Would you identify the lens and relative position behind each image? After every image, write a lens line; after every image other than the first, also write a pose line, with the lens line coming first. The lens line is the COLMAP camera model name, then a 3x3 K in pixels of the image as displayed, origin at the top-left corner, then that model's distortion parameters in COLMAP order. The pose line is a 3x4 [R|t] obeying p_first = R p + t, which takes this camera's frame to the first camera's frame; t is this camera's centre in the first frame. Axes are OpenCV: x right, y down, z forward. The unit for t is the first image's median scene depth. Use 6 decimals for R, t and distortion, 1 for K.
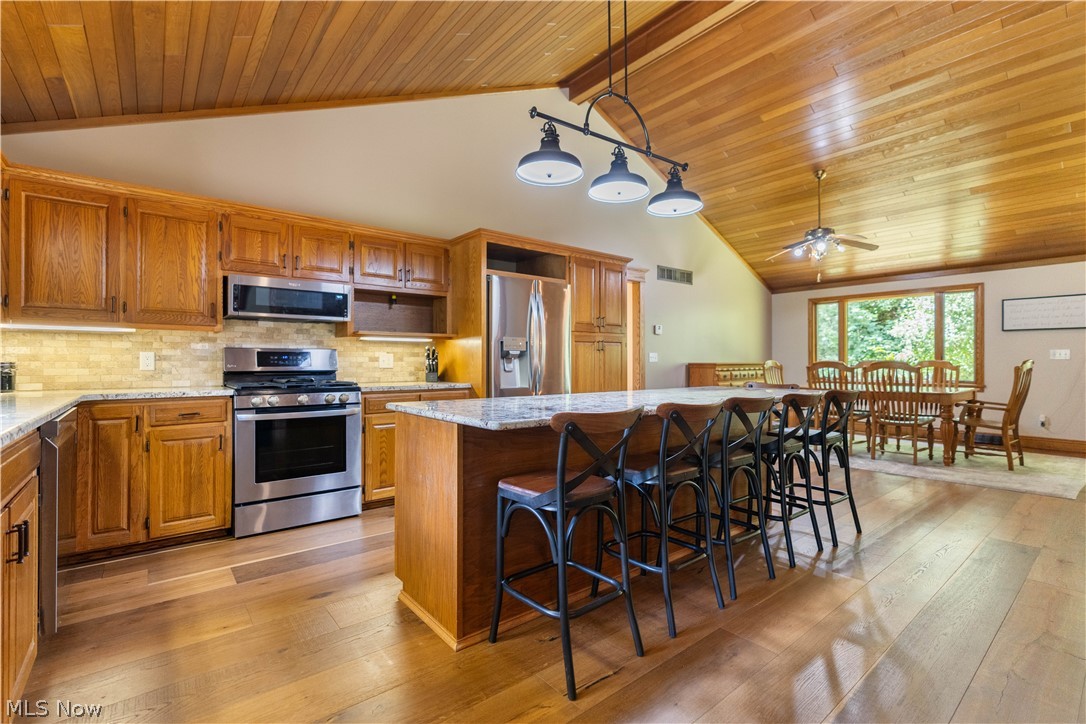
lens RADIAL K [[491.0, 0, 545.0], [0, 491.0, 359.9], [0, 0, 1]] dist [-0.004210, 0.001111]
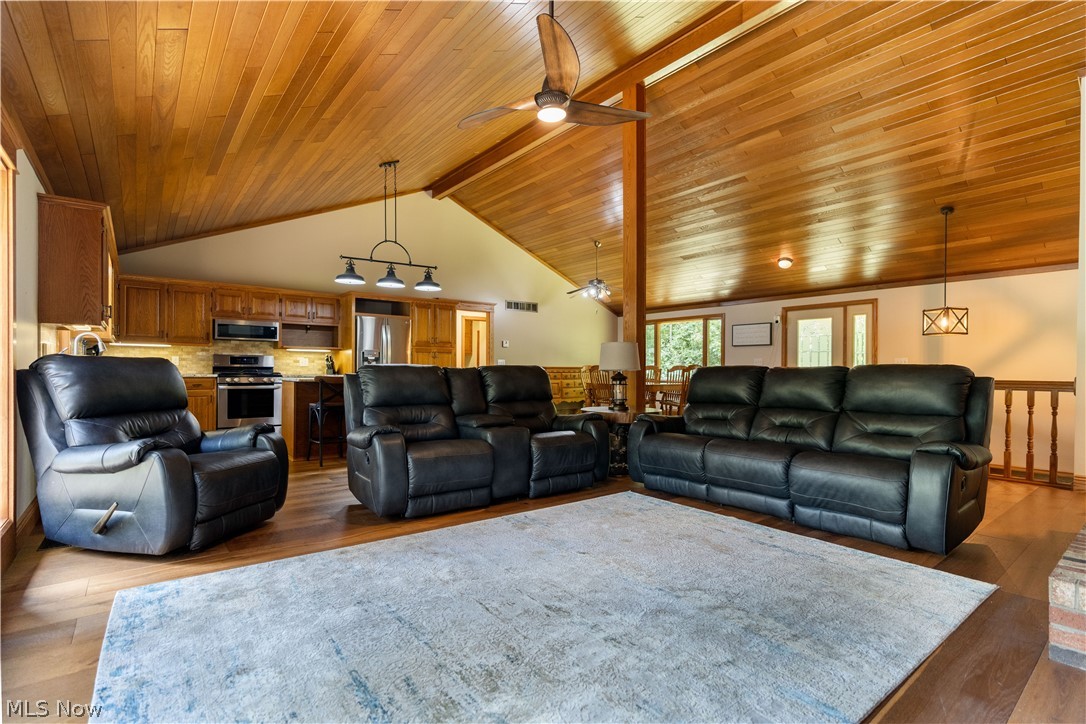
lens RADIAL K [[506.5, 0, 539.0], [0, 506.5, 369.7], [0, 0, 1]] dist [-0.007697, 0.000619]
pose [[0.999919, 0.006554, -0.010927, 0.546871], [-0.006526, 0.999975, 0.002539, 0.018138], [0.010944, -0.002467, 0.999937, -0.819600]]
